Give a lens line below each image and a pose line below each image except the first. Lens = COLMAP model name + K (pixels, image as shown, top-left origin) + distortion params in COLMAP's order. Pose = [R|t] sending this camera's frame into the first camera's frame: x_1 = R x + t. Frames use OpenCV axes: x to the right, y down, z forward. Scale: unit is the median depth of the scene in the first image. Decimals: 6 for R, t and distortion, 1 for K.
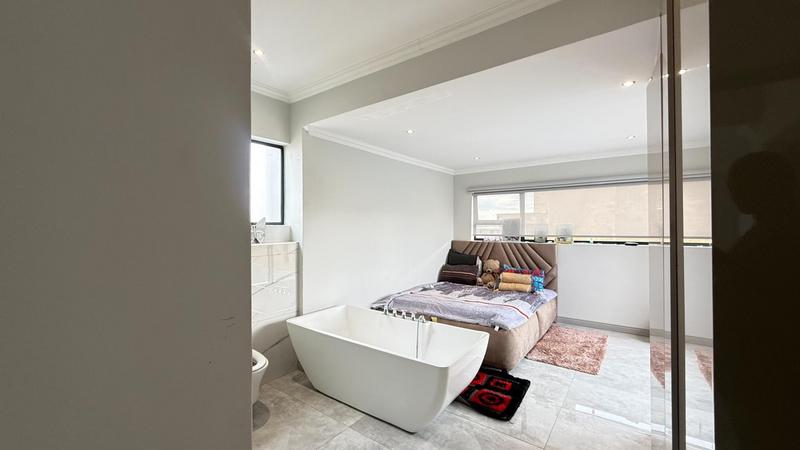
lens RADIAL K [[319.9, 0, 405.3], [0, 319.9, 225.7], [0, 0, 1]] dist [-0.000049, -0.000009]
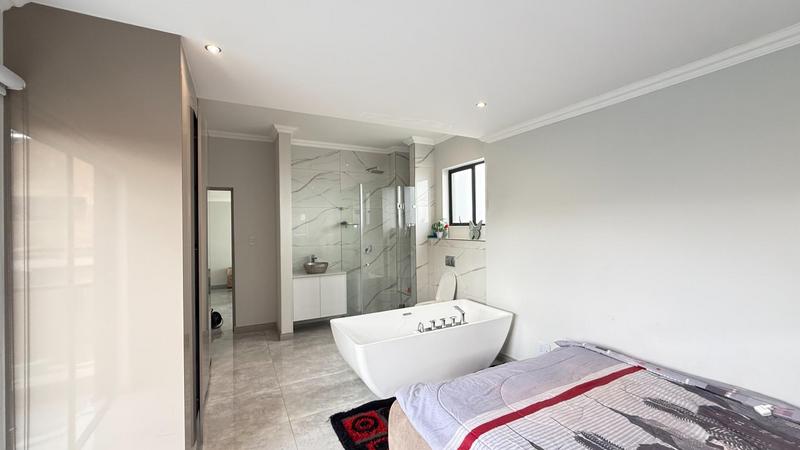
lens RADIAL K [[319.9, 0, 405.3], [0, 319.9, 225.7], [0, 0, 1]] dist [-0.000049, -0.000009]
pose [[-0.443534, -0.000173, -0.896257, 0.990823], [0.023164, 0.999664, -0.011656, -0.006102], [0.895958, -0.025931, -0.443381, 1.460587]]
